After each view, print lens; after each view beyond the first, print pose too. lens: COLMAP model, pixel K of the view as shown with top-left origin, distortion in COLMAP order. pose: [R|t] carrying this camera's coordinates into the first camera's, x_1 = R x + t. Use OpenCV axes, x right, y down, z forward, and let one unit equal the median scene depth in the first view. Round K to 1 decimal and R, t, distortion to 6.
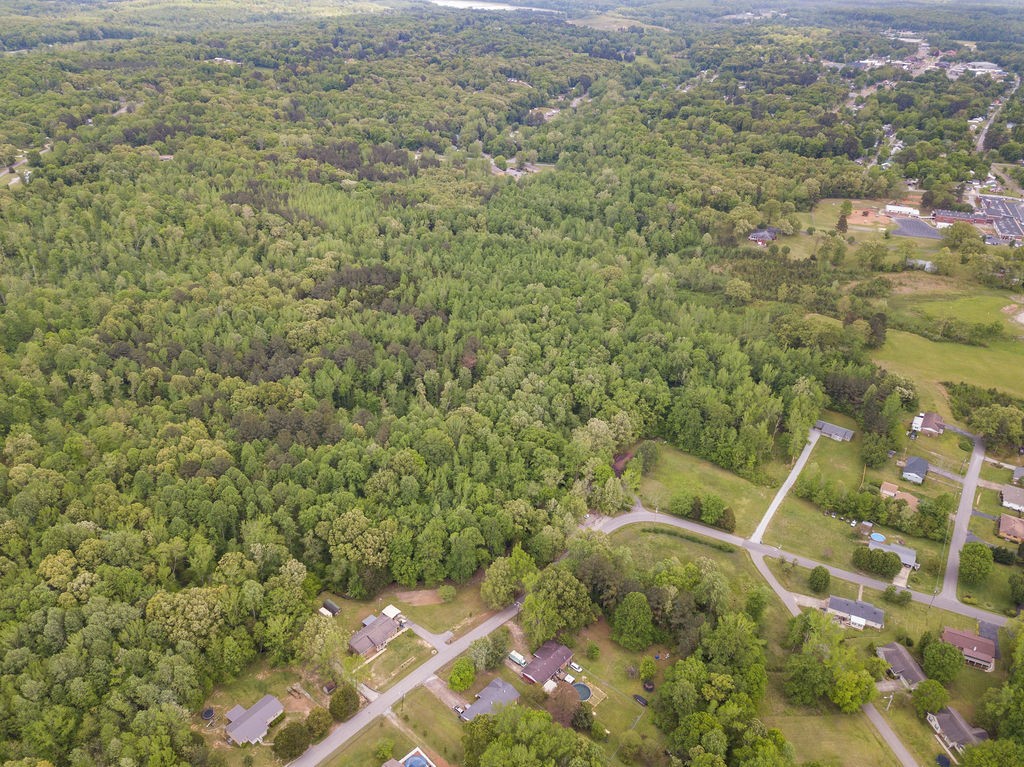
lens RADIAL K [[802.9, 0, 486.1], [0, 802.9, 365.8], [0, 0, 1]] dist [0.004691, 0.002372]
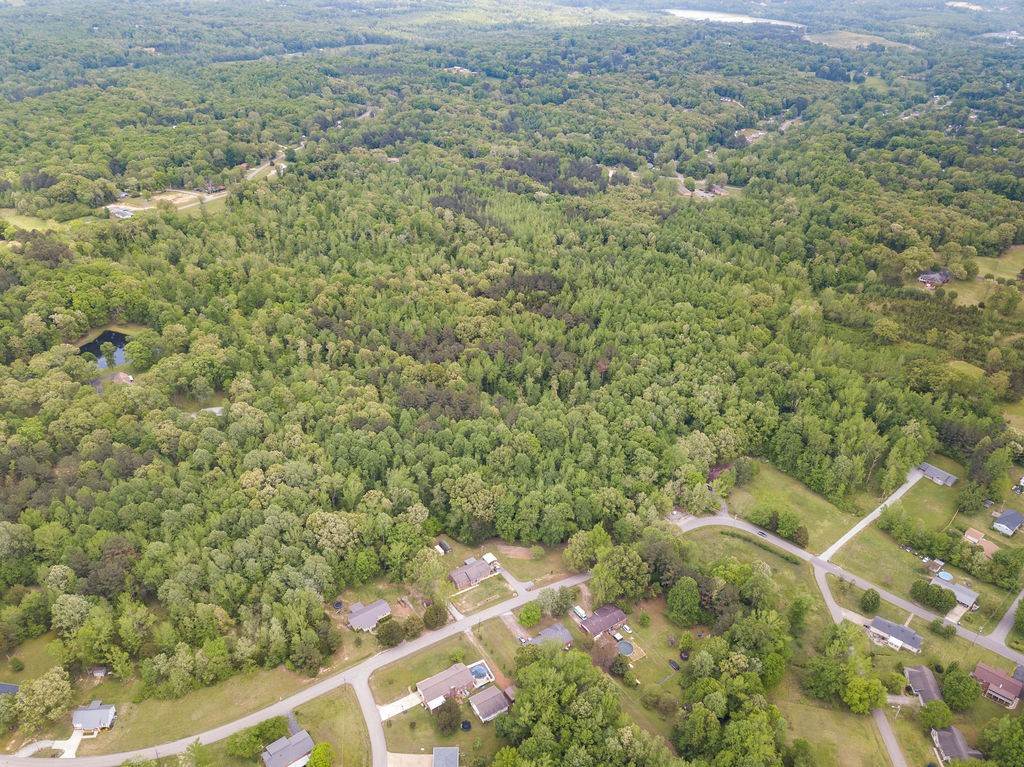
lens RADIAL K [[777.9, 0, 508.7], [0, 777.9, 382.0], [0, 0, 1]] dist [0.005902, 0.003471]
pose [[0.966651, 0.126393, -0.222732, 0.072649], [-0.120627, 0.991917, 0.039362, -0.007925], [0.225907, -0.011182, 0.974085, -0.082066]]
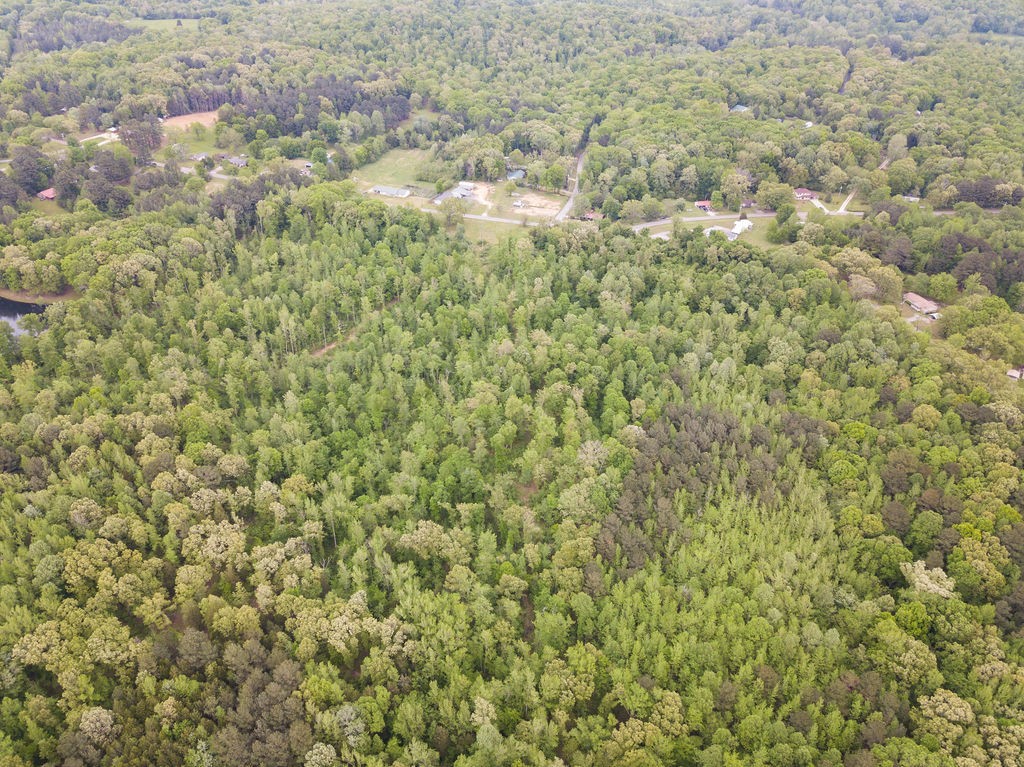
lens RADIAL K [[783.9, 0, 509.0], [0, 783.9, 383.7], [0, 0, 1]] dist [0.008896, 0.004644]
pose [[0.045893, 0.550964, -0.833266, 0.088533], [-0.484820, 0.741603, 0.463653, -0.454550], [0.873409, 0.382705, 0.301153, 0.842339]]
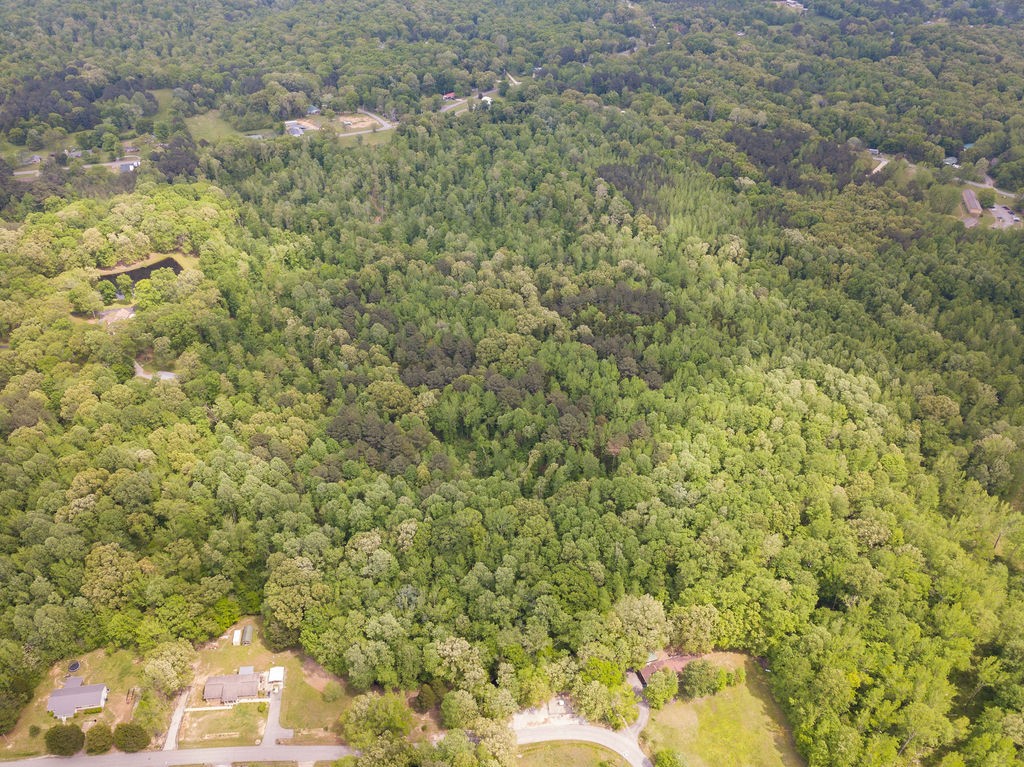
lens RADIAL K [[783.9, 0, 509.0], [0, 783.9, 383.7], [0, 0, 1]] dist [0.008896, 0.004644]
pose [[0.741756, 0.384017, -0.549844, 0.236481], [-0.321105, 0.923117, 0.211535, -0.151490], [0.588803, 0.019650, 0.808038, 0.200834]]
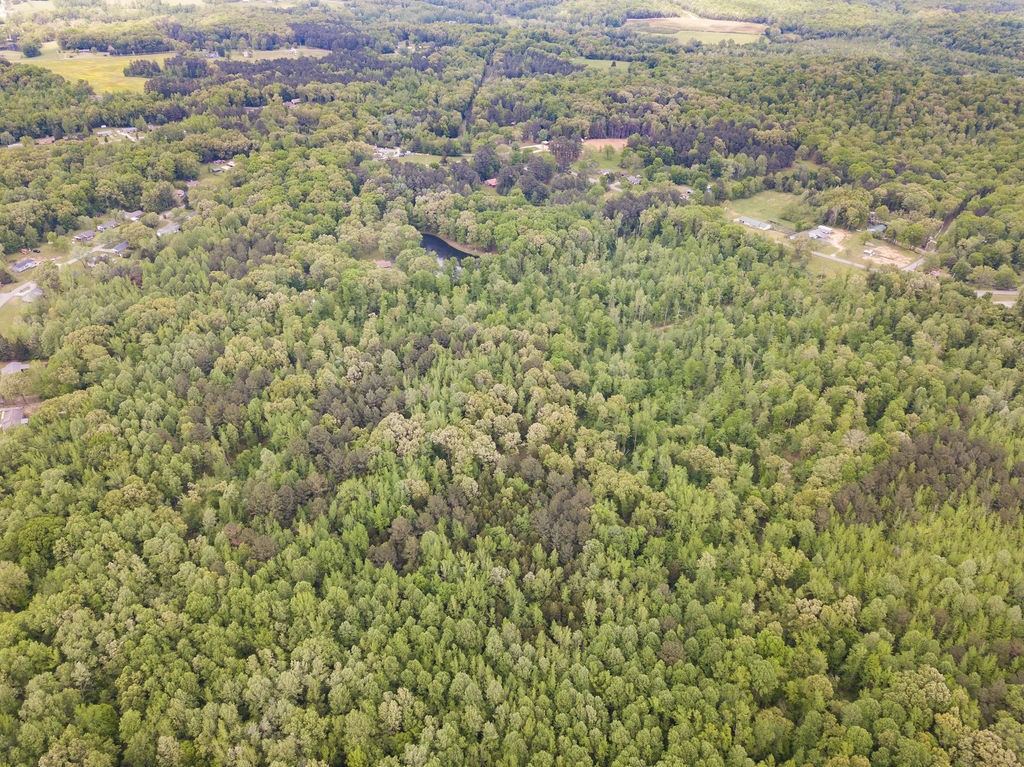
lens RADIAL K [[815.5, 0, 513.0], [0, 815.5, 381.6], [0, 0, 1]] dist [0.017977, -0.000381]
pose [[-0.418404, 0.446006, -0.791213, 0.291958], [-0.453260, 0.652369, 0.607429, -0.509262], [0.787079, 0.612775, -0.070797, 0.866762]]
